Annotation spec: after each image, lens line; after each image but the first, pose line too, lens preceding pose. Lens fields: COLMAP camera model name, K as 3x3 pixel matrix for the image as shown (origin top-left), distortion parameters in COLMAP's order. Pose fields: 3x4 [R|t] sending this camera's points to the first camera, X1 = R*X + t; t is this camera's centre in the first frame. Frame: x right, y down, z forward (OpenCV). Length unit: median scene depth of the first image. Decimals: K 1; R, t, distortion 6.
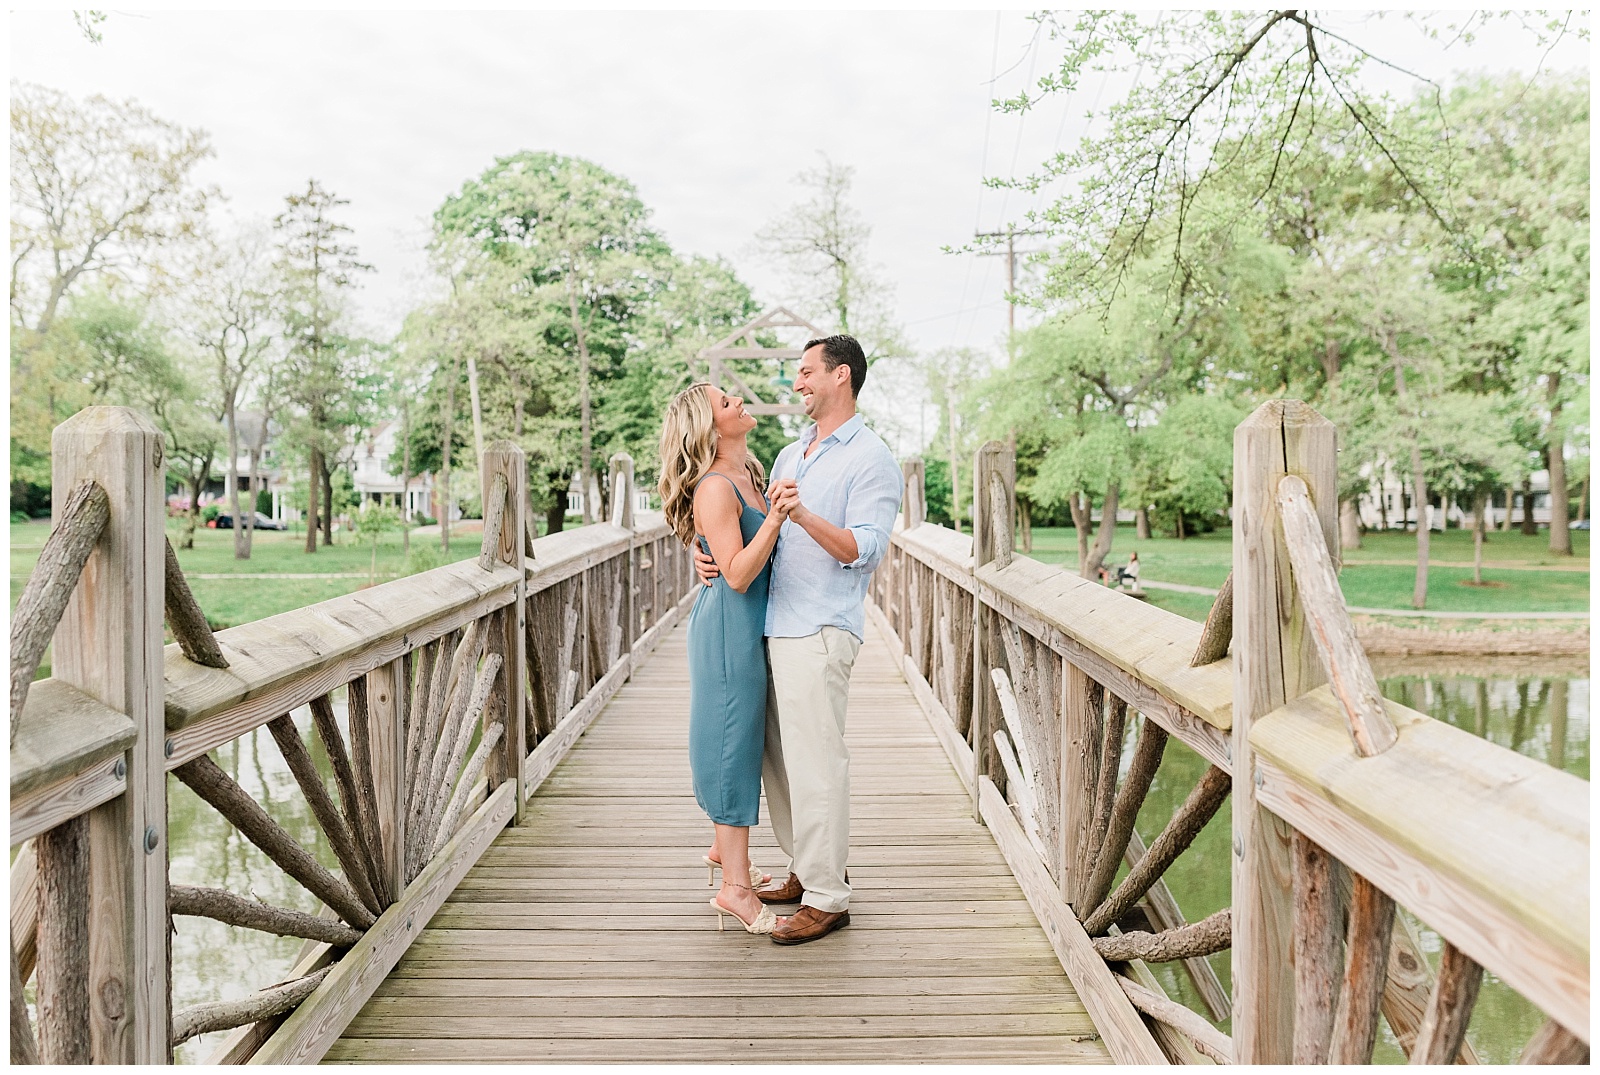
lens RADIAL K [[1500.4, 0, 800.0], [0, 1500.4, 537.5], [0, 0, 1]] dist [-0.001950, 0.001530]
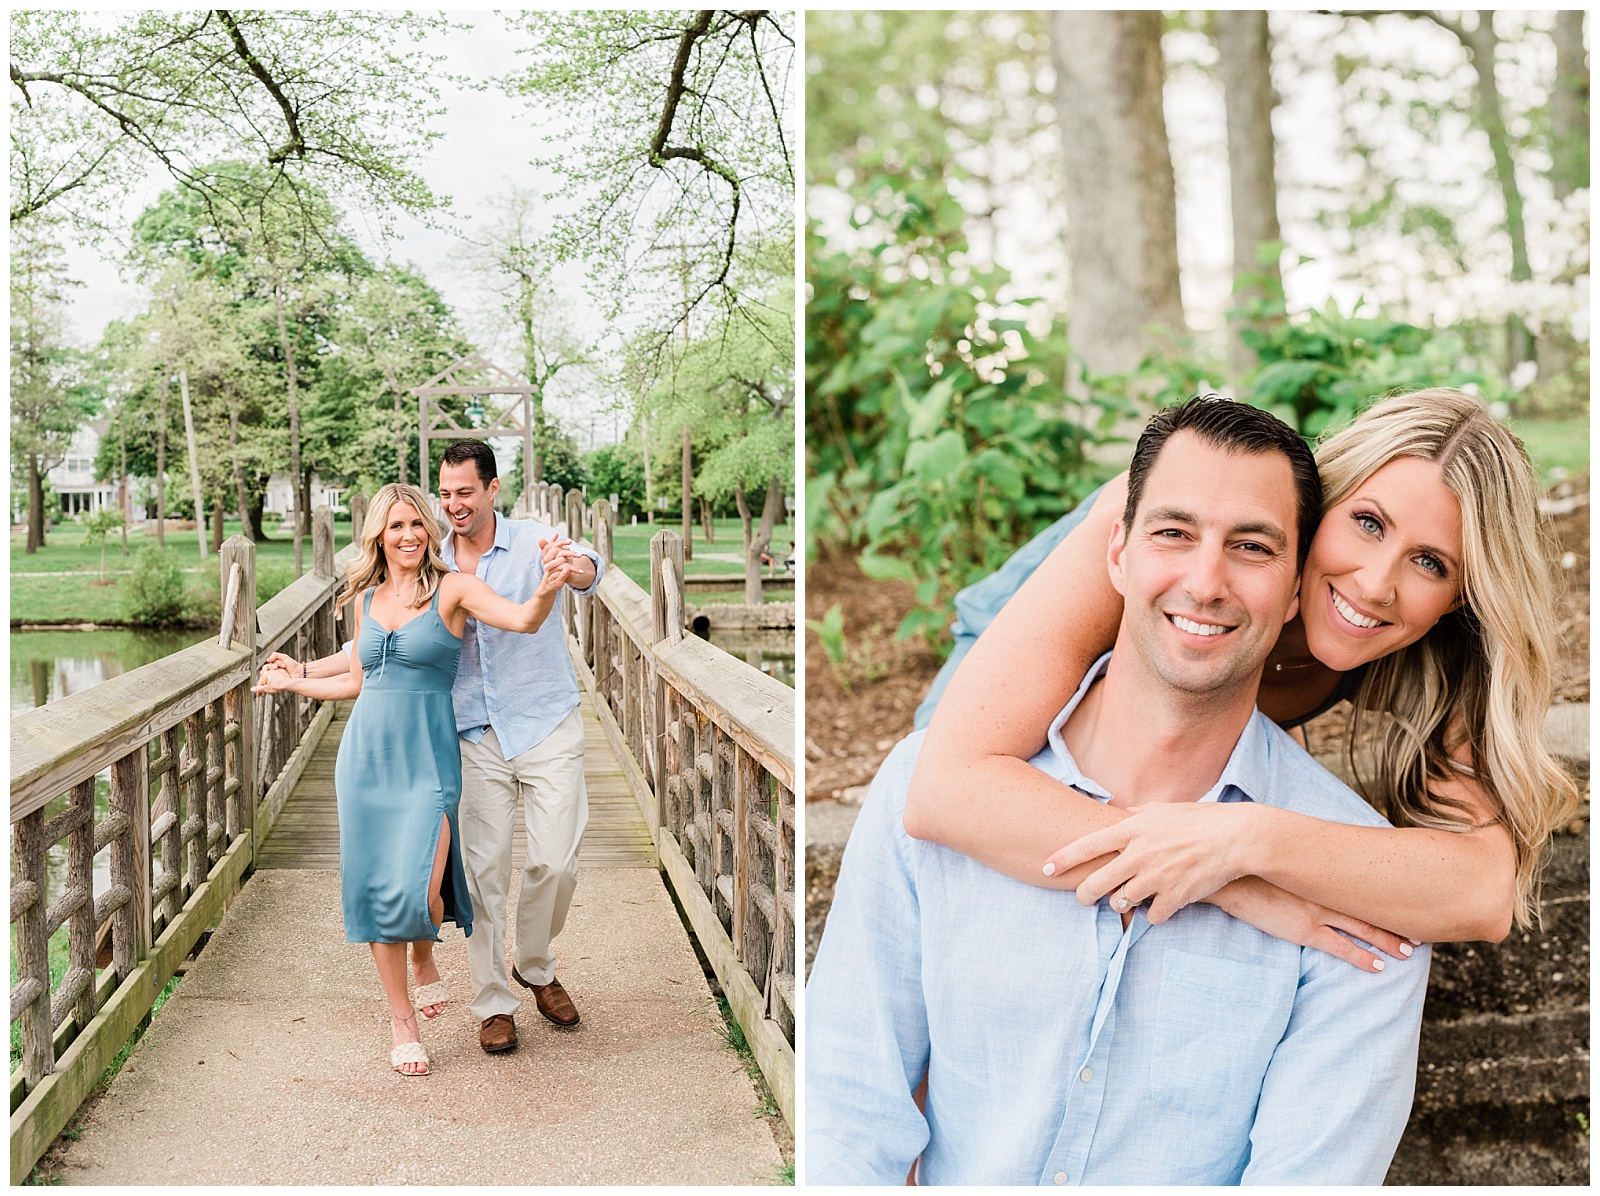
lens RADIAL K [[10307.7, 0, 751.5], [0, 10307.7, 595.9], [0, 0, 1]] dist [-2.753513, 212.065004]
pose [[0.999573, -0.017124, 0.023686, 0.011145], [0.016964, 0.999832, 0.006945, -0.002552], [-0.023801, -0.006540, 0.999695, -6.684690]]
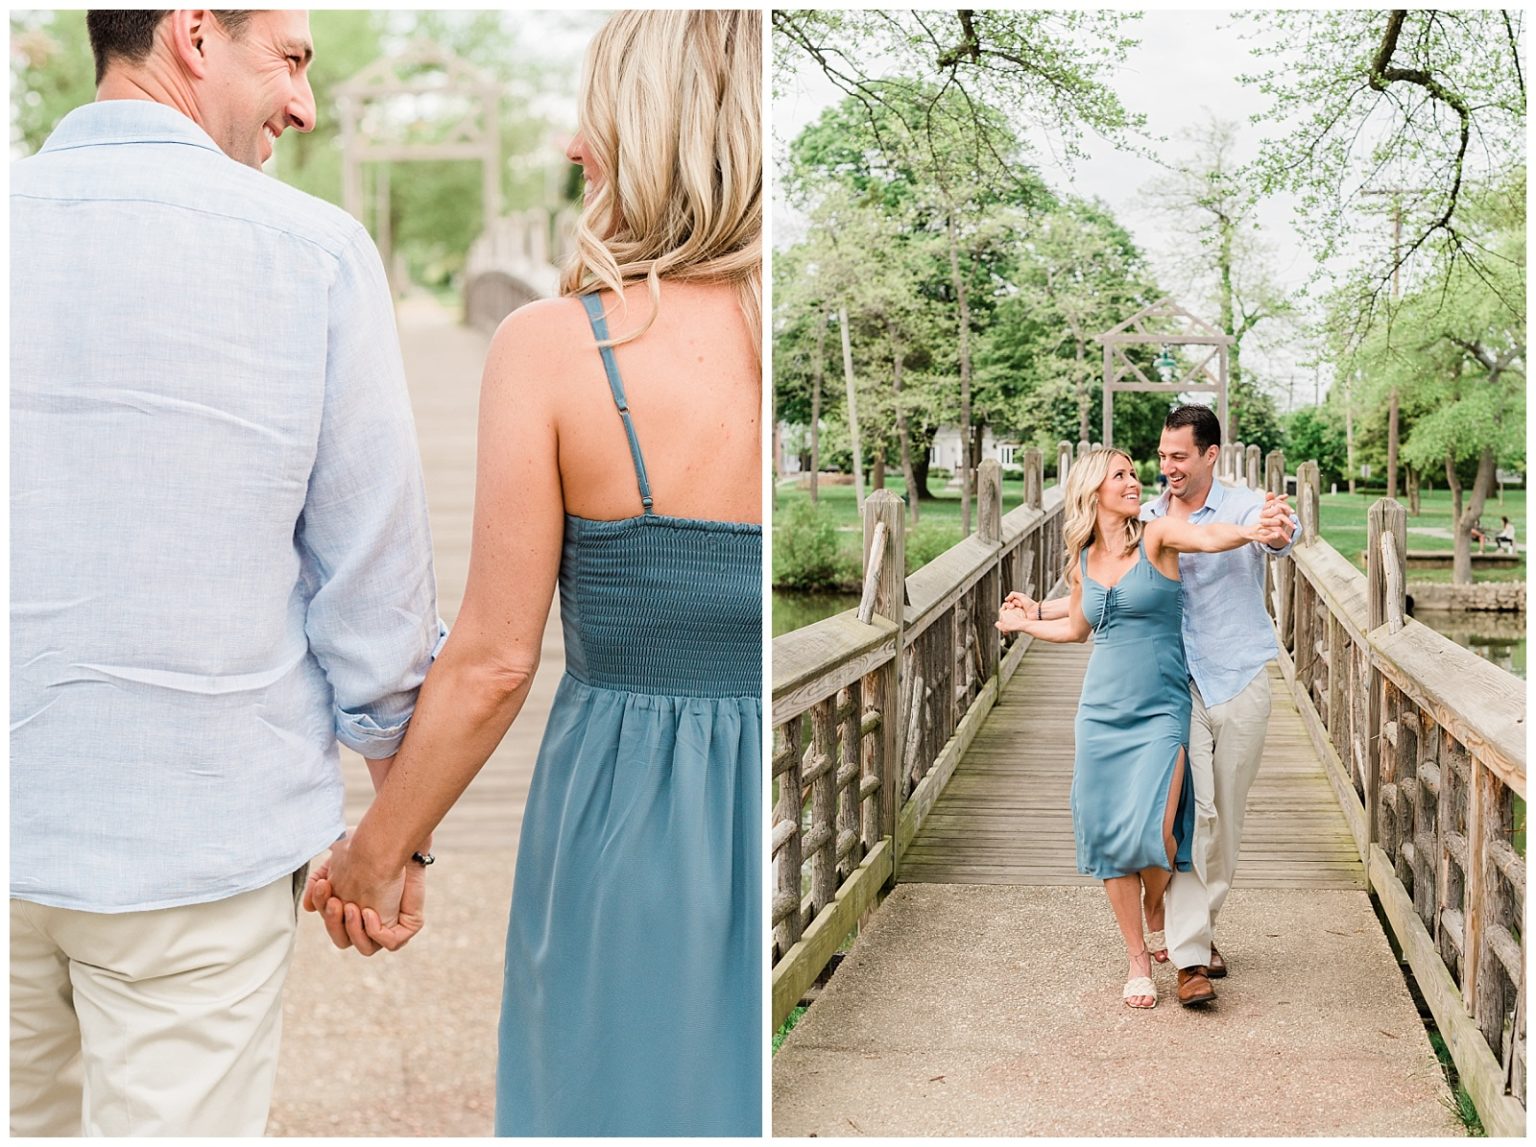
lens RADIAL K [[9895.4, 0, 721.4], [0, 9895.4, 571.5], [0, 0, 1]] dist [-2.753513, 212.065004]
pose [[0.998842, 0.012195, -0.046543, 0.000978], [-0.011843, 0.999899, 0.007831, 0.001778], [0.046633, -0.007270, 0.998886, -5.689538]]
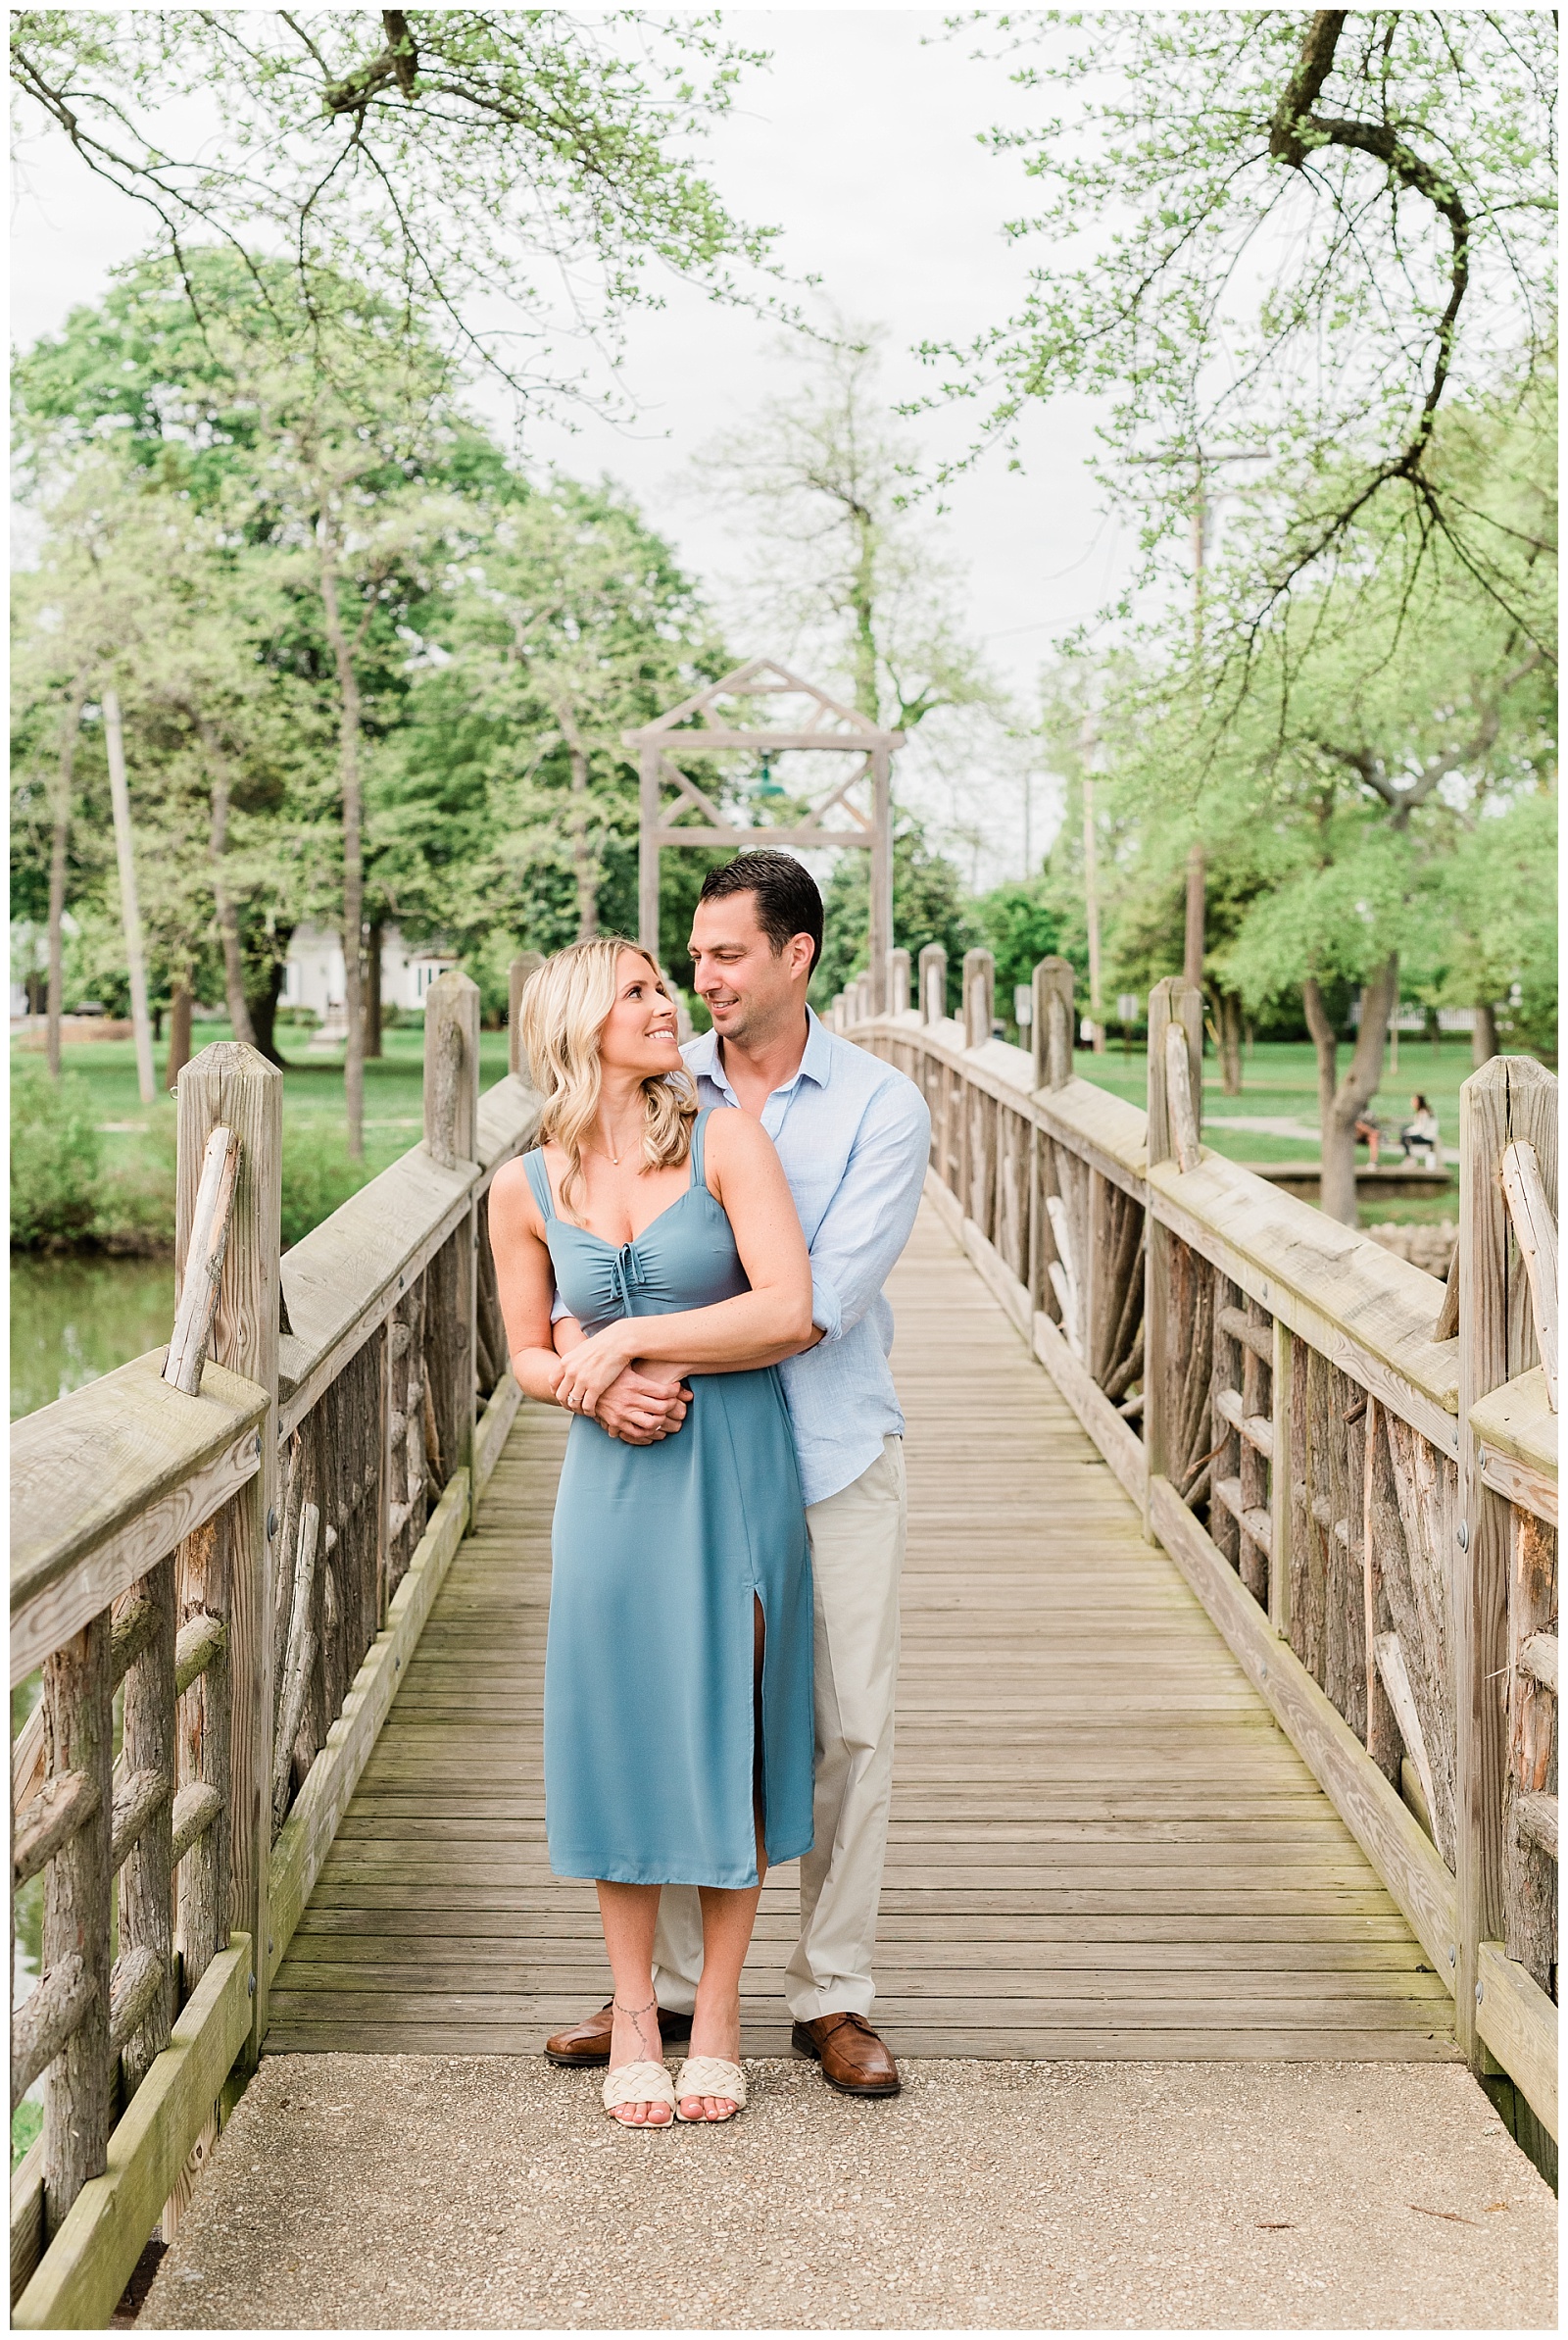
lens RADIAL K [[9602.3, 0, 784.0], [0, 9602.3, 1170.0], [0, 0, 1]] dist [0.136402, -4.744120]
pose [[0.999285, 0.007531, 0.037055, -0.120346], [-0.007932, 0.999911, 0.010686, 0.002535], [-0.036971, -0.010972, 0.999256, -2.302521]]
